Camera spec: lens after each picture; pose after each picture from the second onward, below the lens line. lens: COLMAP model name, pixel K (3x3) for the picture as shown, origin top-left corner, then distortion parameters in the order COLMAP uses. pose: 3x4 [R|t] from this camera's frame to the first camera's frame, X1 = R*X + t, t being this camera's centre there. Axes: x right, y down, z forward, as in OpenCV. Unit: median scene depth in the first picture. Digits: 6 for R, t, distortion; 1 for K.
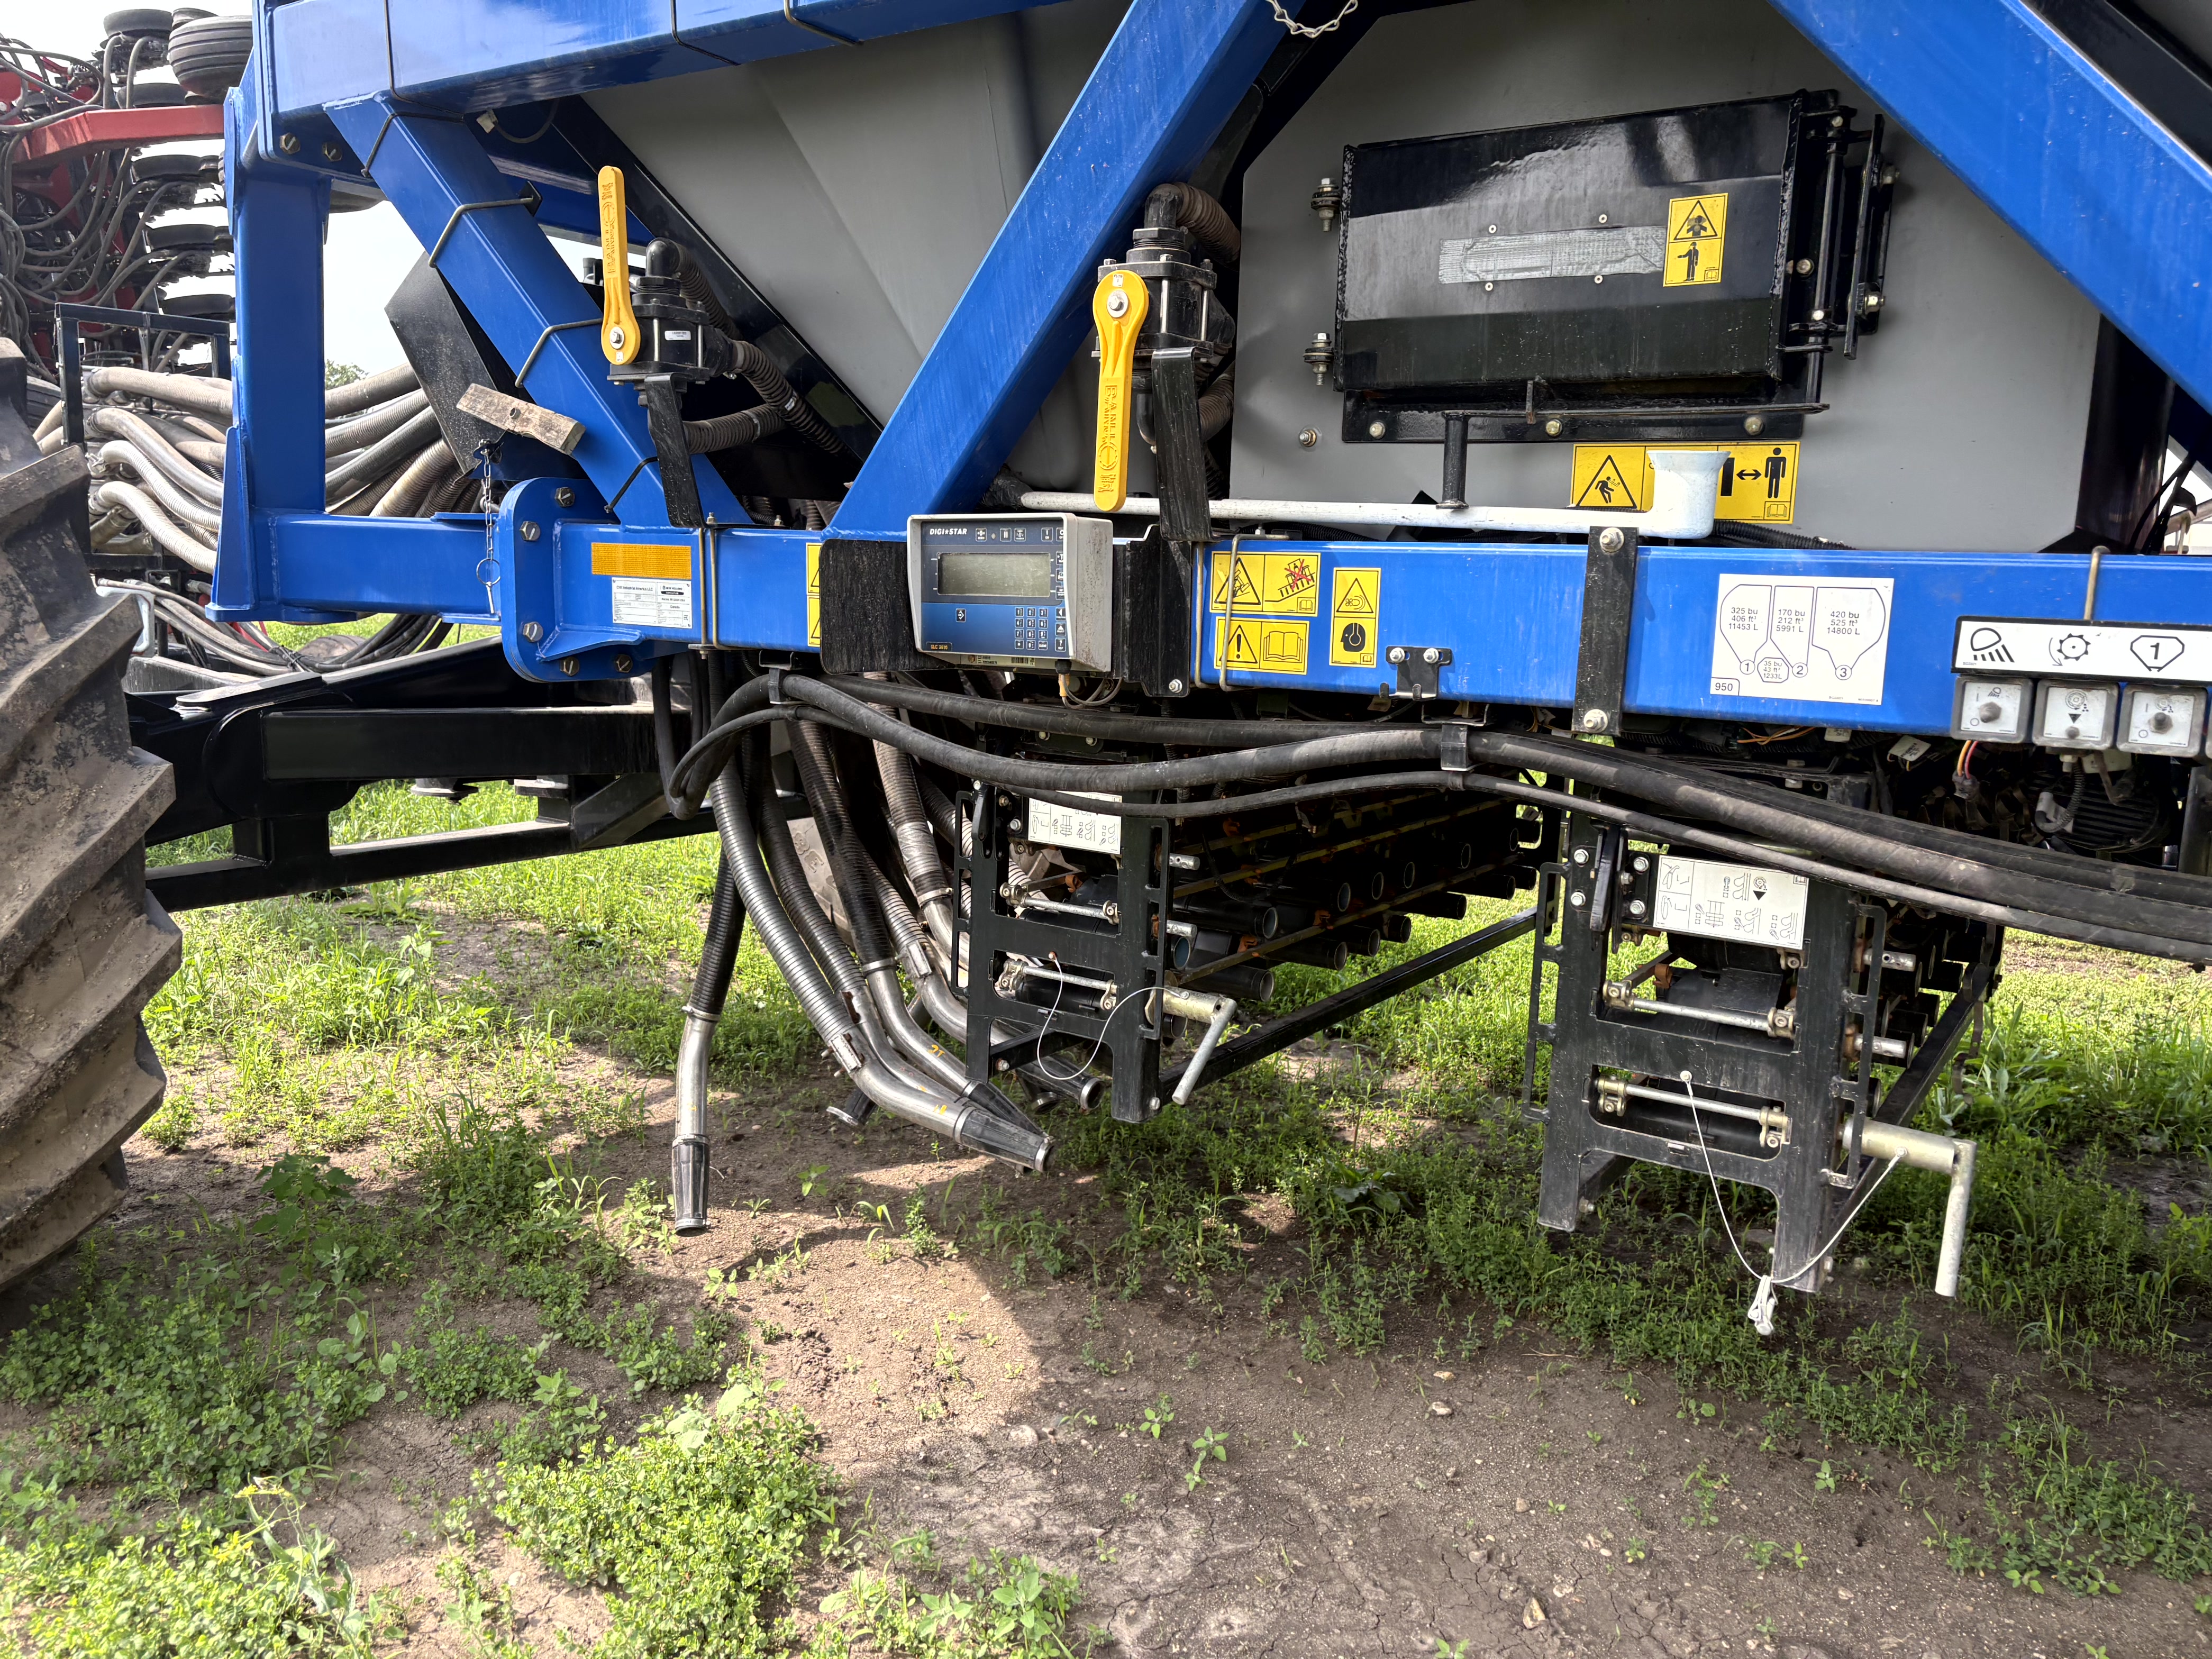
lens RADIAL K [[1670.6, 0, 1093.2], [0, 1670.6, 830.7], [0, 0, 1]] dist [0.050896, -0.053142]
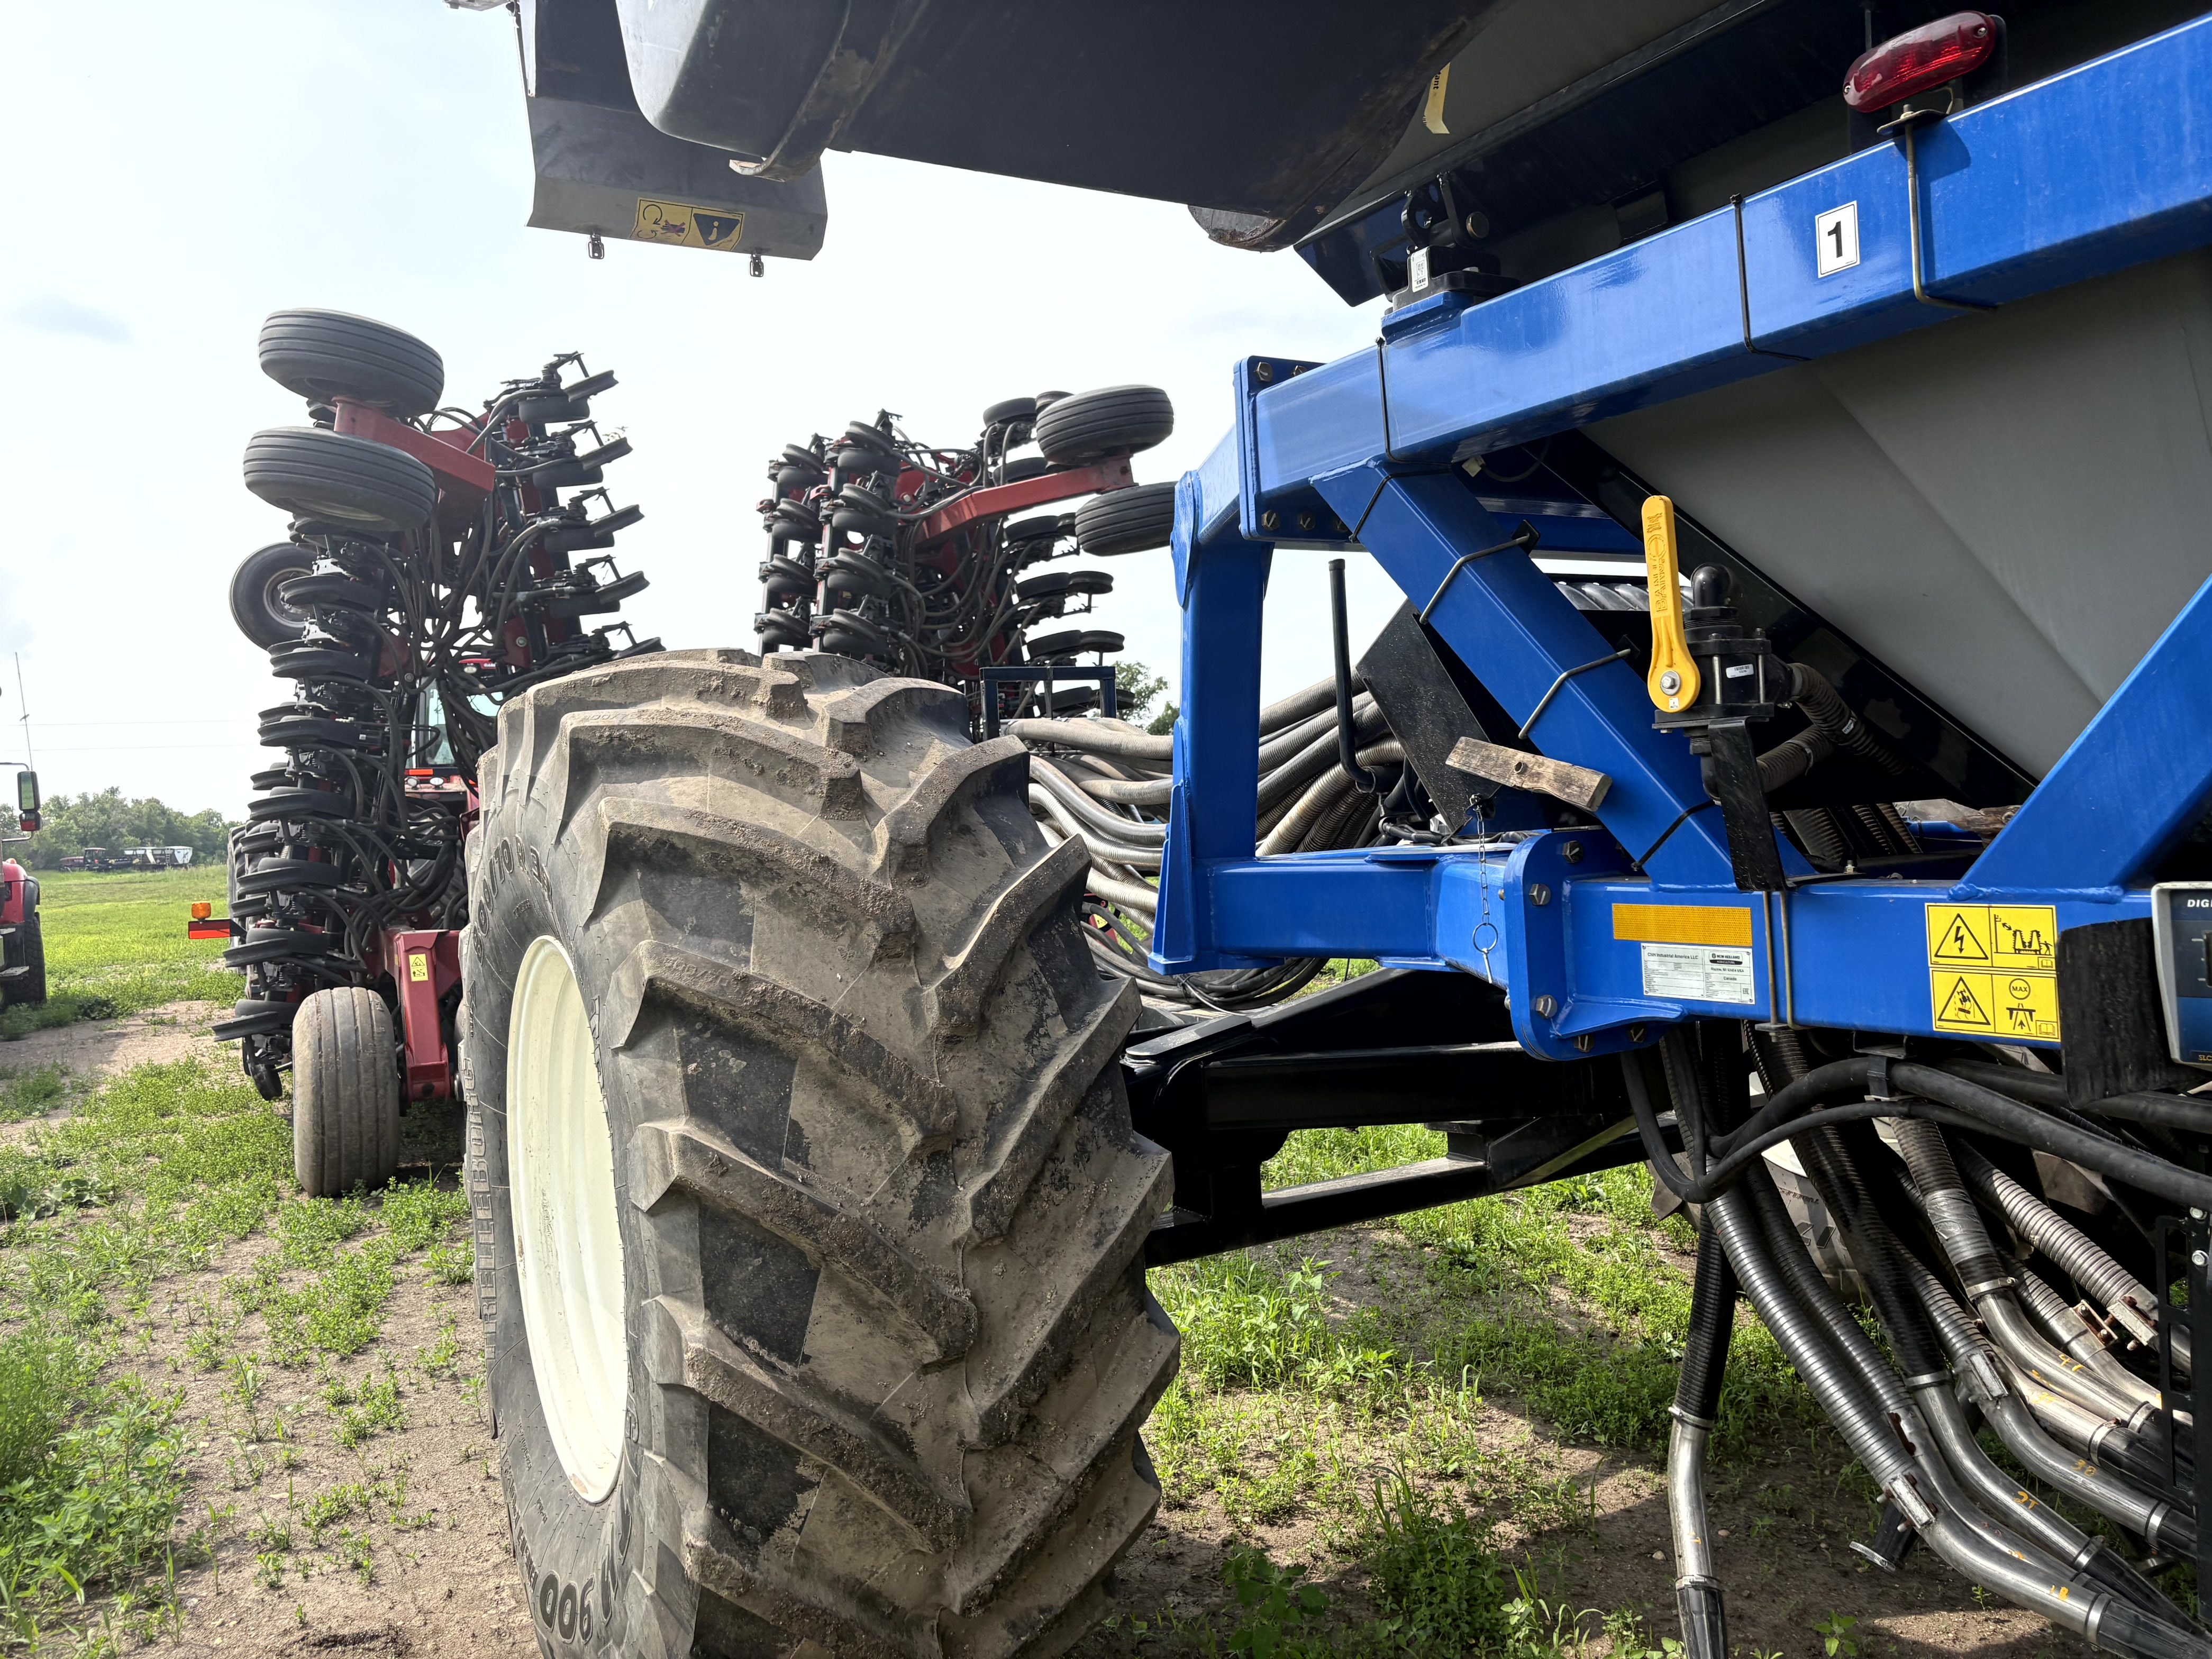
lens RADIAL K [[1670.6, 0, 1125.4], [0, 1670.6, 813.5], [0, 0, 1]] dist [0.050896, -0.053142]
pose [[0.912918, -0.074717, -0.401247, -0.175240], [0.012285, 0.987685, -0.155970, -0.084315], [0.407959, 0.137458, 0.902593, 0.100542]]
